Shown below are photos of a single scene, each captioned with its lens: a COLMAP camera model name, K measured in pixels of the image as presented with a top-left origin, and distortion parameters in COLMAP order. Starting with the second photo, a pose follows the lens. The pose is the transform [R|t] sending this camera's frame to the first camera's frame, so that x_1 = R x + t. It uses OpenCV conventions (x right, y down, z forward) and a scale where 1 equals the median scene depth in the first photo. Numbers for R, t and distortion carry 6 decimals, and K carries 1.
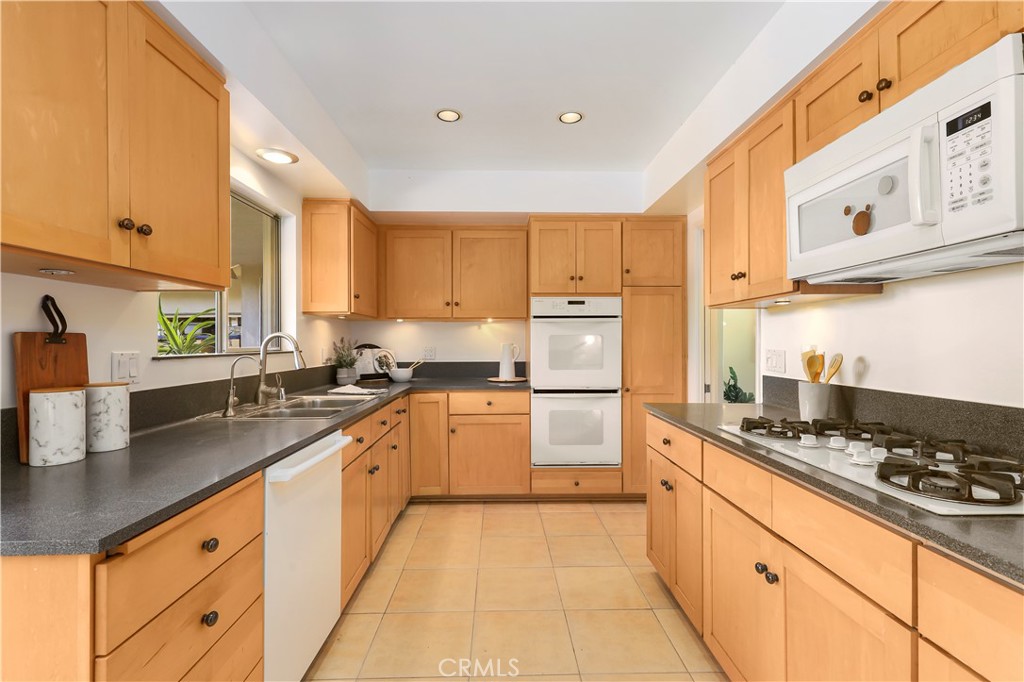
lens RADIAL K [[453.5, 0, 512.0], [0, 453.5, 341.0], [0, 0, 1]] dist [0.001962, -0.000434]
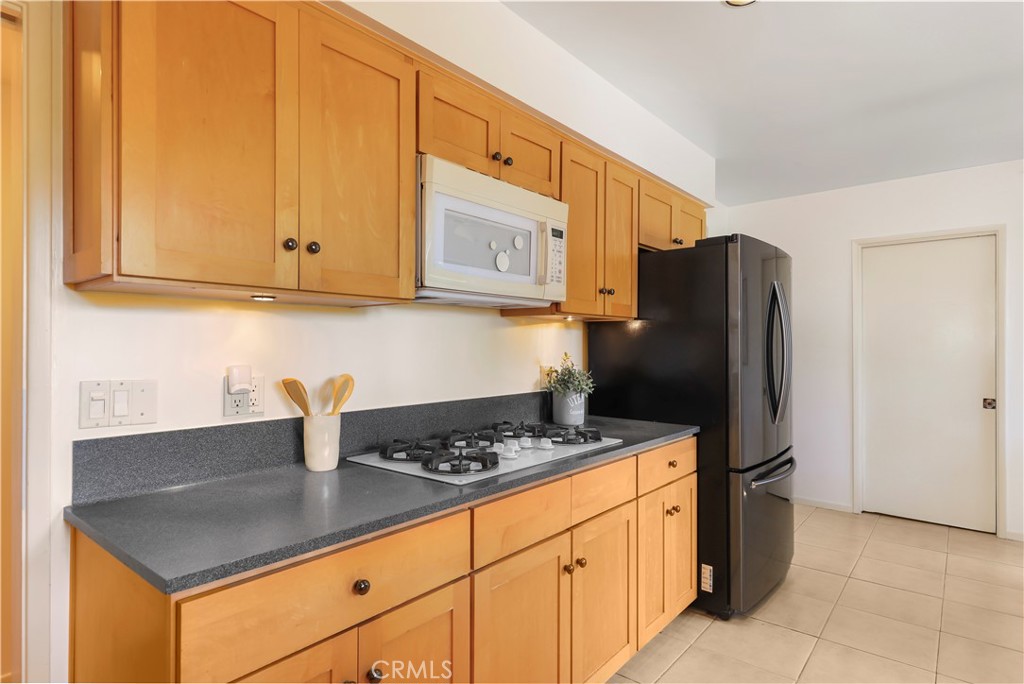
lens RADIAL K [[547.7, 0, 512.0], [0, 547.7, 342.0], [0, 0, 1]] dist [0.014095, -0.000464]
pose [[-0.746112, 0.004409, 0.665806, -0.089924], [-0.000532, 0.999974, -0.007218, -0.012939], [-0.665821, -0.005739, -0.746090, 0.807149]]
